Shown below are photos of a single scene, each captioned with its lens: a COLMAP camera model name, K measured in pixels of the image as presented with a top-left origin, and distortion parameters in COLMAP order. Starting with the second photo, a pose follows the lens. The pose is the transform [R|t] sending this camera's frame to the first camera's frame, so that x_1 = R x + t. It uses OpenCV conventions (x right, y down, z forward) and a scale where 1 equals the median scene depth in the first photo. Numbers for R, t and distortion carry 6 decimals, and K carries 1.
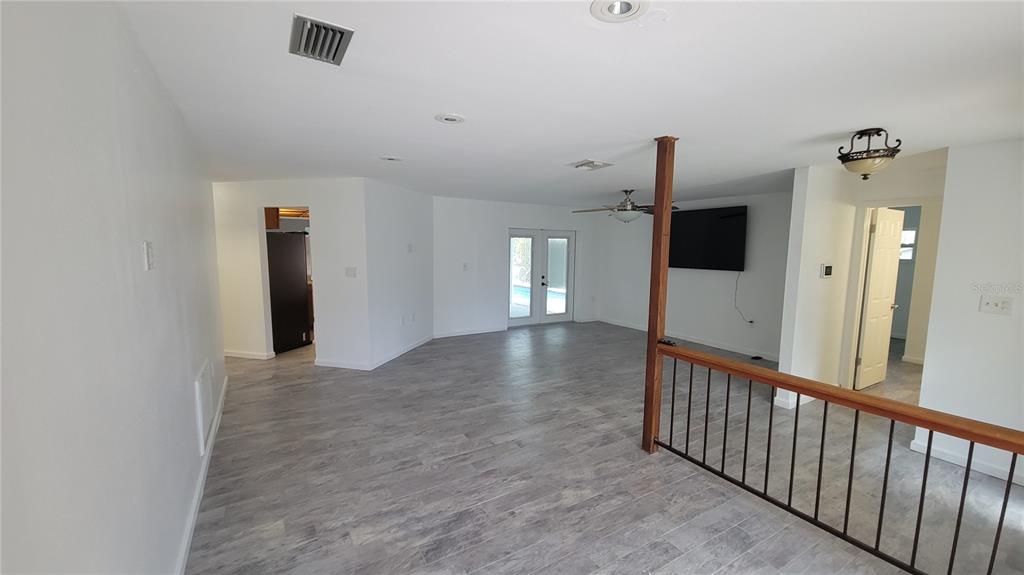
lens RADIAL K [[414.4, 0, 502.6], [0, 414.4, 293.4], [0, 0, 1]] dist [0.000815, -0.000361]
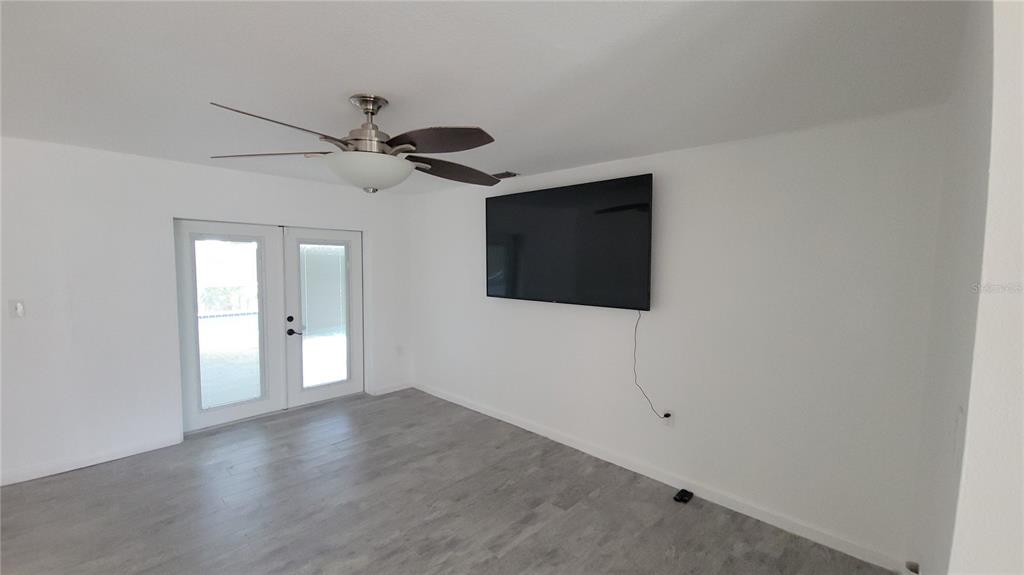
lens RADIAL K [[407.2, 0, 508.4], [0, 407.2, 286.4], [0, 0, 1]] dist [-0.001380, 0.000022]
pose [[0.957279, -0.015122, 0.288769, 0.218009], [0.029738, 0.998485, -0.046297, -0.048686], [-0.287632, 0.052906, 0.956279, 0.447353]]
